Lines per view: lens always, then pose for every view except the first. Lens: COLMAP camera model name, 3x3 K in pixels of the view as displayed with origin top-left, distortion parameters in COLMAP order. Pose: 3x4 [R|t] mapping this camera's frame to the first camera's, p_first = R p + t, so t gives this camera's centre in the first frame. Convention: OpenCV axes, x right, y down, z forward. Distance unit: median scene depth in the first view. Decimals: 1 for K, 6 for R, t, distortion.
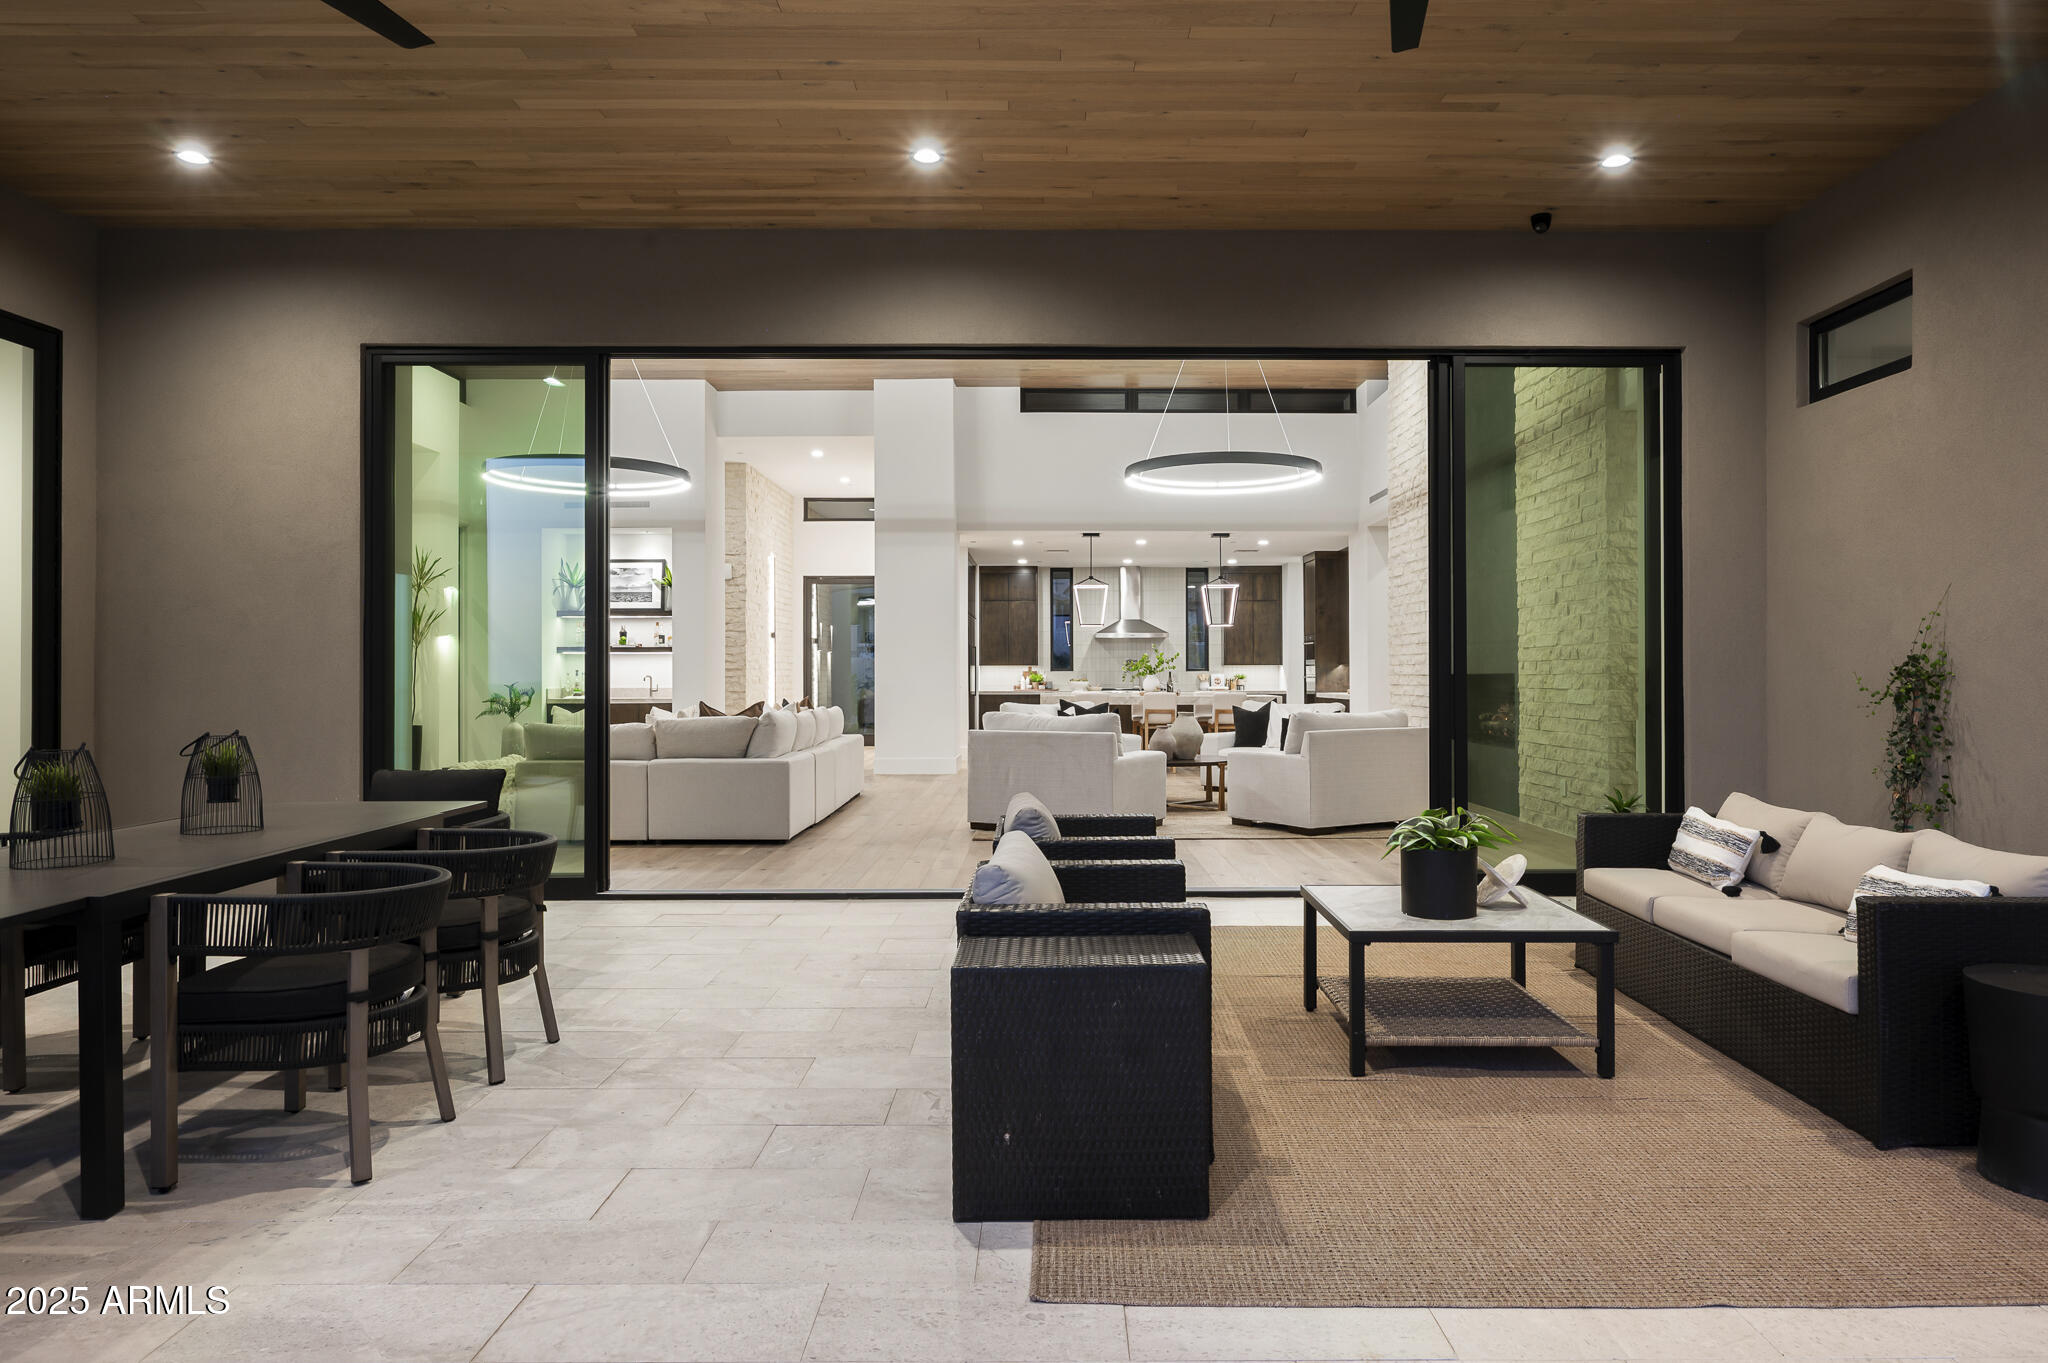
lens RADIAL K [[1258.5, 0, 1036.0], [0, 1258.5, 662.0], [0, 0, 1]] dist [0.007088, 0.000520]
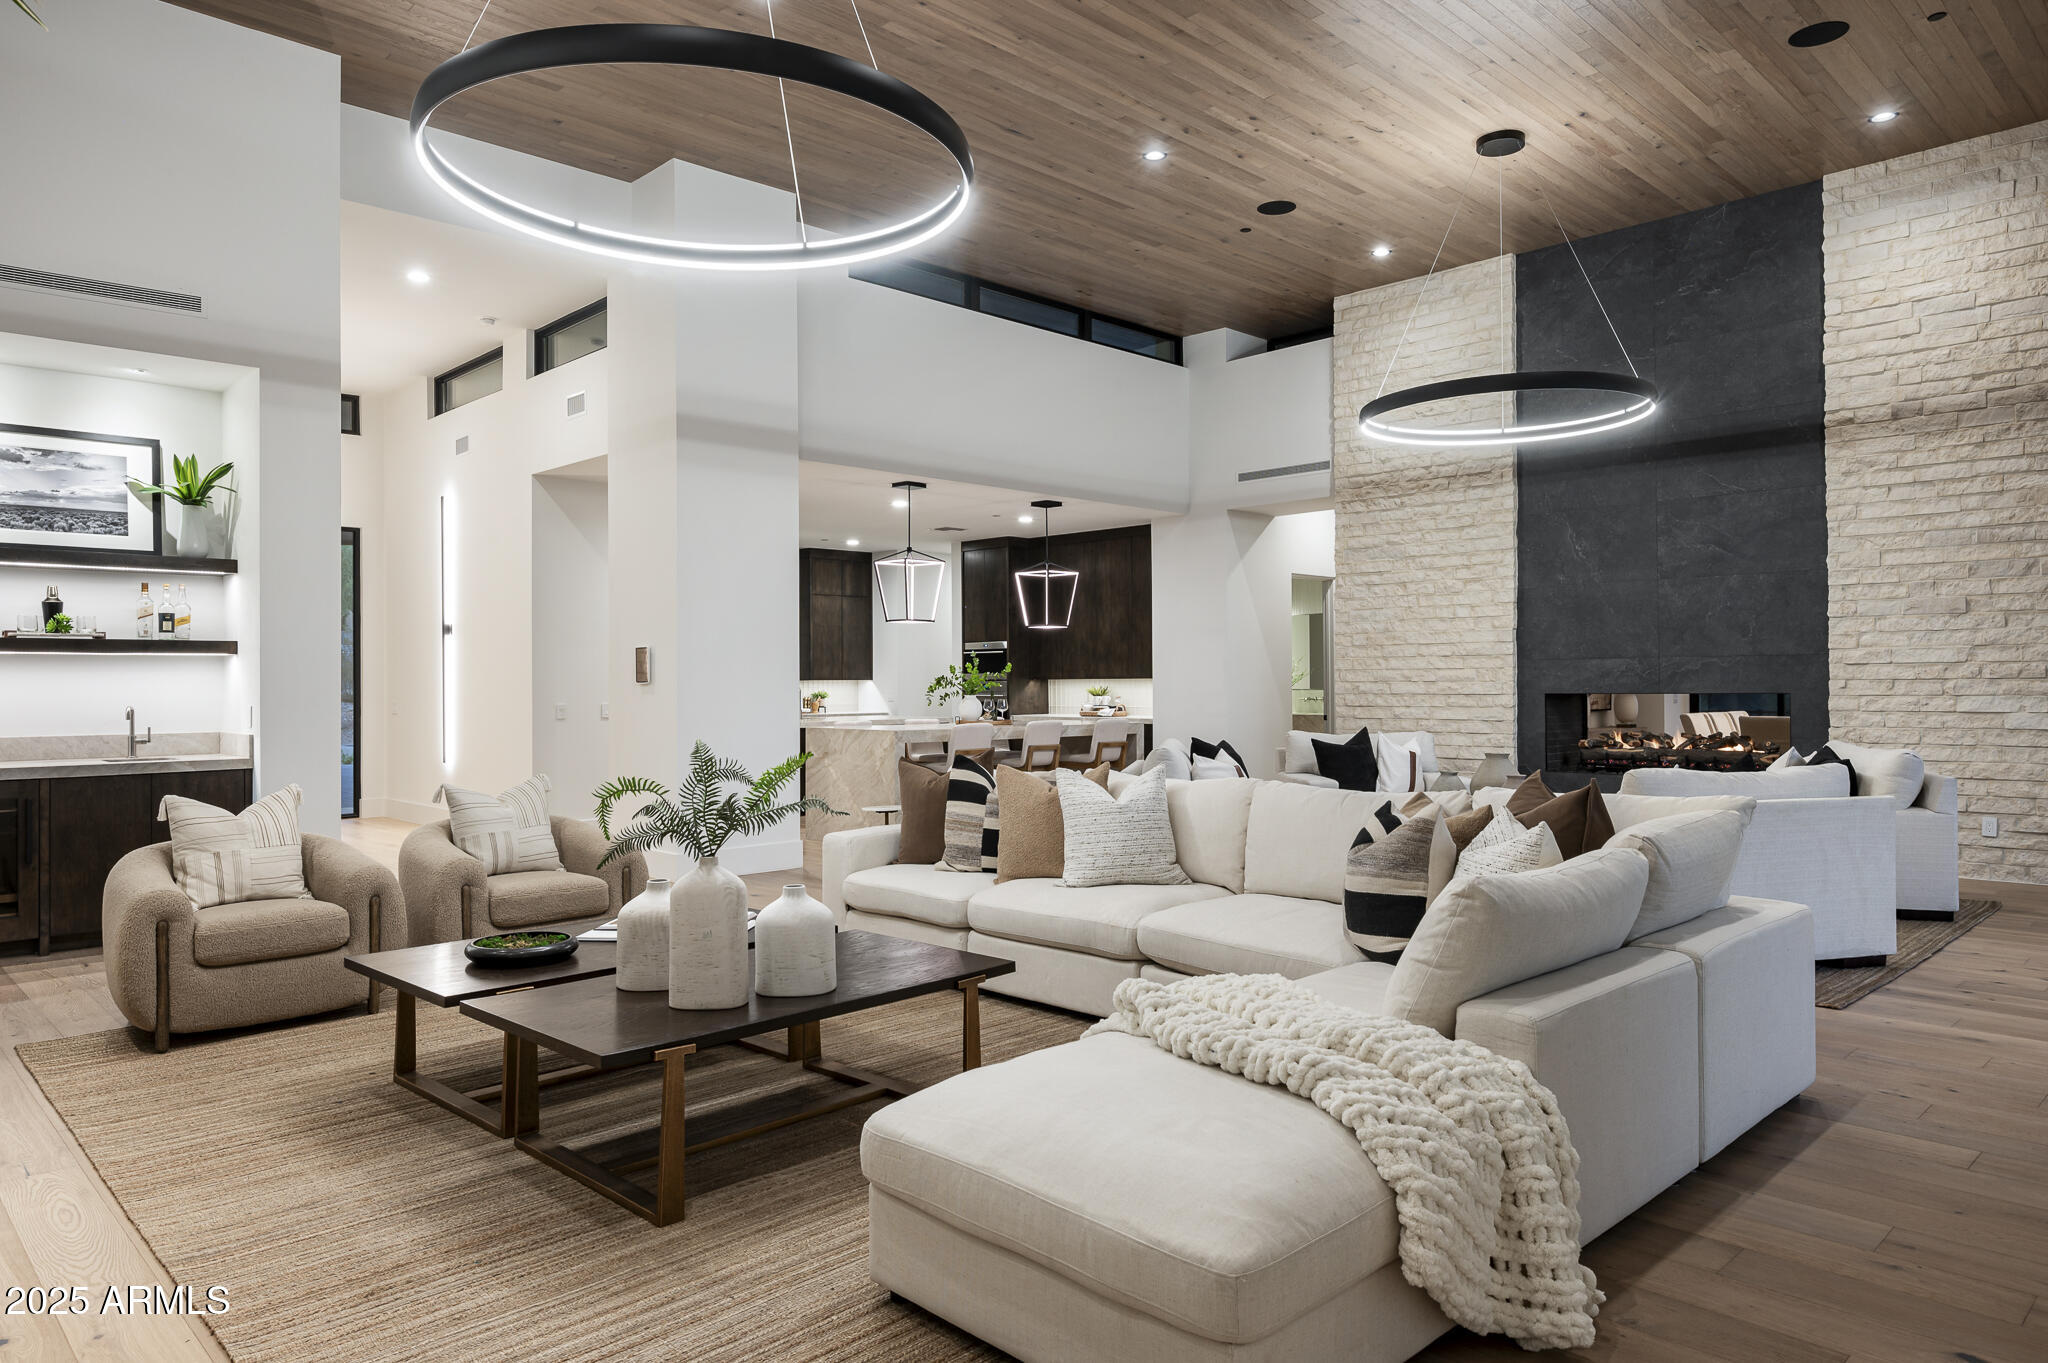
lens RADIAL K [[1296.4, 0, 1008.4], [0, 1296.4, 672.3], [0, 0, 1]] dist [0.001427, -0.001331]
pose [[0.722209, 0.003912, 0.691664, -0.350320], [-0.002937, 0.999992, -0.002590, -0.000492], [-0.691669, -0.000161, 0.722215, 0.418995]]
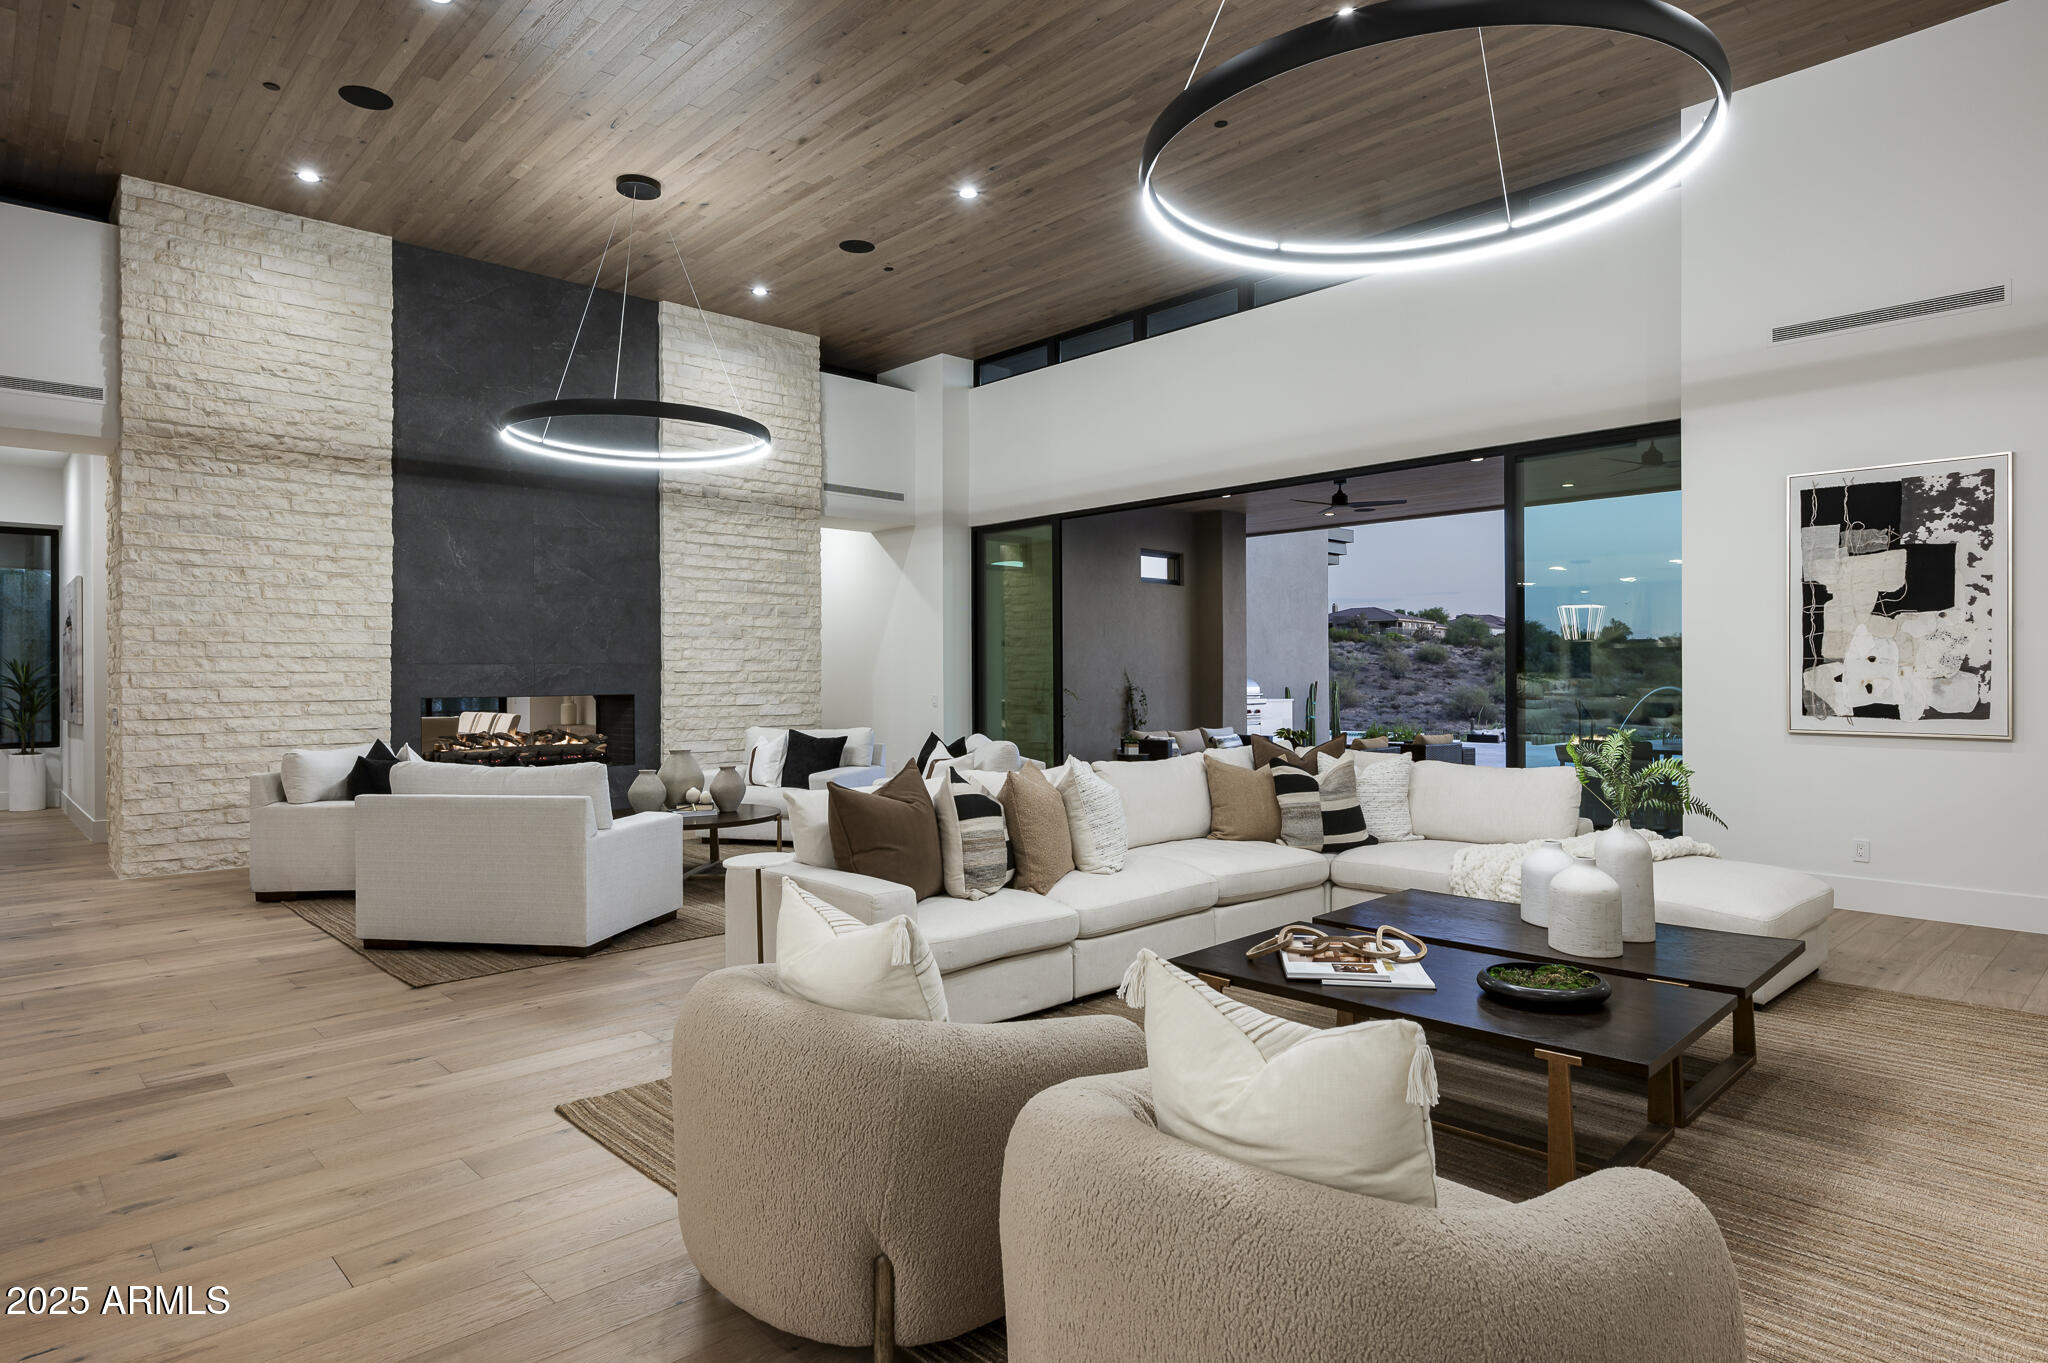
lens RADIAL K [[1149.9, 0, 1024.0], [0, 1149.9, 681.5], [0, 0, 1]] dist [-0.006754, -0.000124]
pose [[-0.687672, 0.003996, 0.726010, -0.326686], [0.000896, 0.999989, -0.004656, 0.001959], [-0.726021, -0.002552, -0.687668, 0.825610]]
